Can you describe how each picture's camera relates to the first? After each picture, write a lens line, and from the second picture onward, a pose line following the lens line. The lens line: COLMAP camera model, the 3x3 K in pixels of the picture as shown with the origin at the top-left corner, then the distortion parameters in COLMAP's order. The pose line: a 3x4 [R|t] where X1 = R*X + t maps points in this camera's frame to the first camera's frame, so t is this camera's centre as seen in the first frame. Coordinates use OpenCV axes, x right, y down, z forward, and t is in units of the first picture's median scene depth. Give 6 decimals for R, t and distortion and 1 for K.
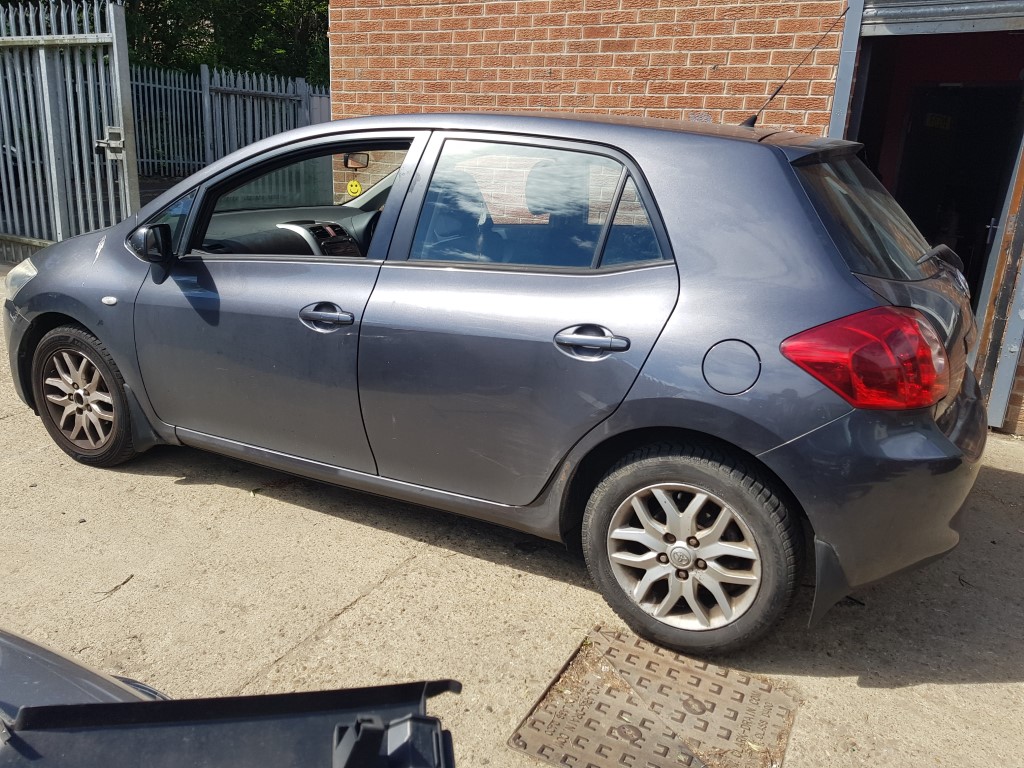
lens RADIAL K [[796.4, 0, 511.0], [0, 796.4, 385.2], [0, 0, 1]] dist [0.045809, -0.067714]
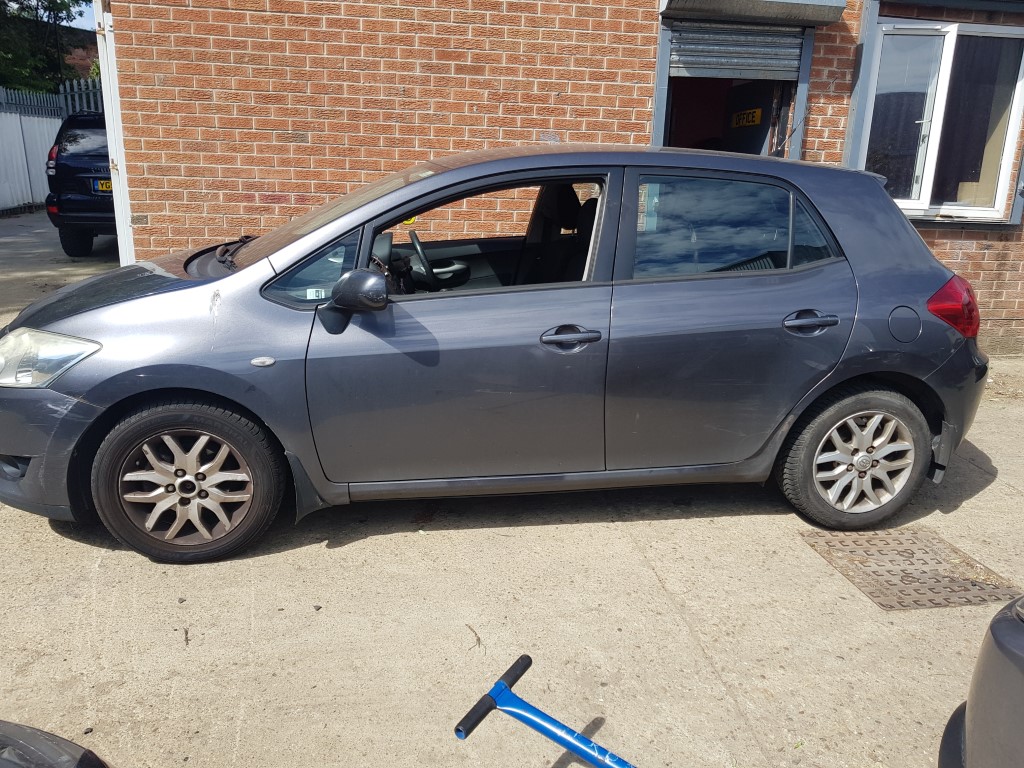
lens RADIAL K [[796.4, 0, 520.5], [0, 796.4, 388.4], [0, 0, 1]] dist [0.045809, -0.067714]
pose [[0.798264, -0.180954, 0.574483, -0.706821], [0.172650, 0.982523, 0.069577, -0.079996], [-0.577033, 0.043643, 0.815554, 0.114579]]
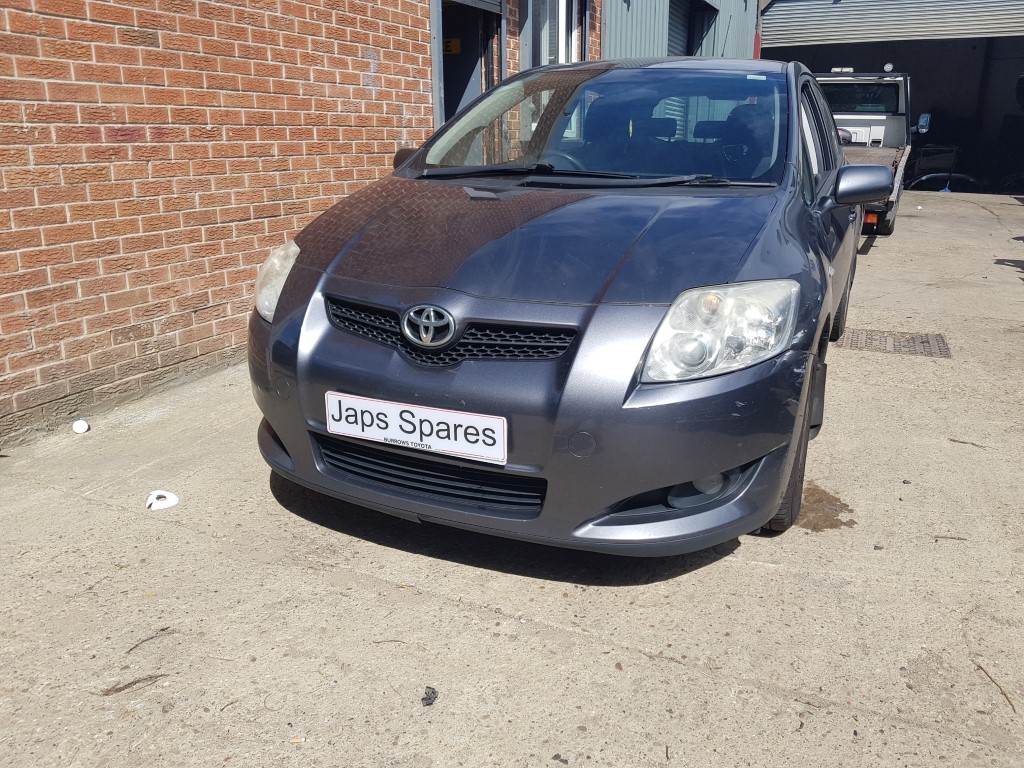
lens RADIAL K [[796.4, 0, 523.0], [0, 796.4, 377.8], [0, 0, 1]] dist [0.045809, -0.067714]
pose [[-0.060864, -0.335730, 0.939990, -1.169513], [0.272283, 0.900435, 0.339232, -0.337273], [-0.960290, 0.276590, 0.036610, 1.172795]]
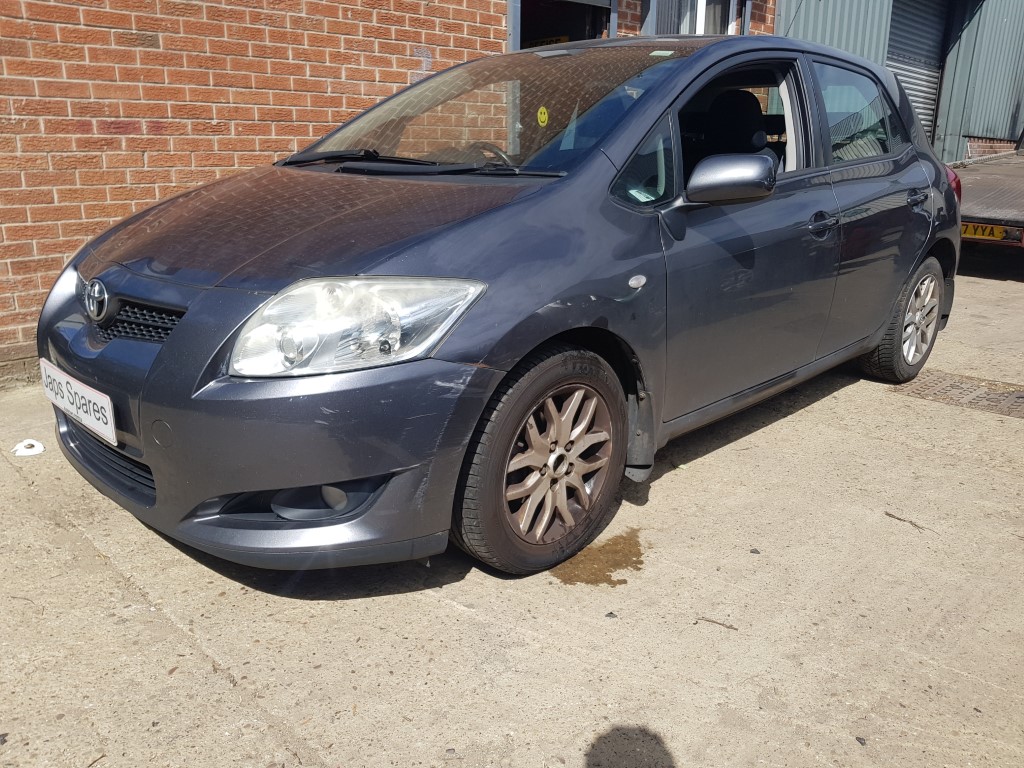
lens RADIAL K [[796.4, 0, 511.1], [0, 796.4, 401.3], [0, 0, 1]] dist [0.045809, -0.067714]
pose [[0.302085, -0.332516, 0.893408, -1.066205], [0.274388, 0.927860, 0.252560, -0.191585], [-0.912938, 0.168846, 0.371531, 0.771717]]
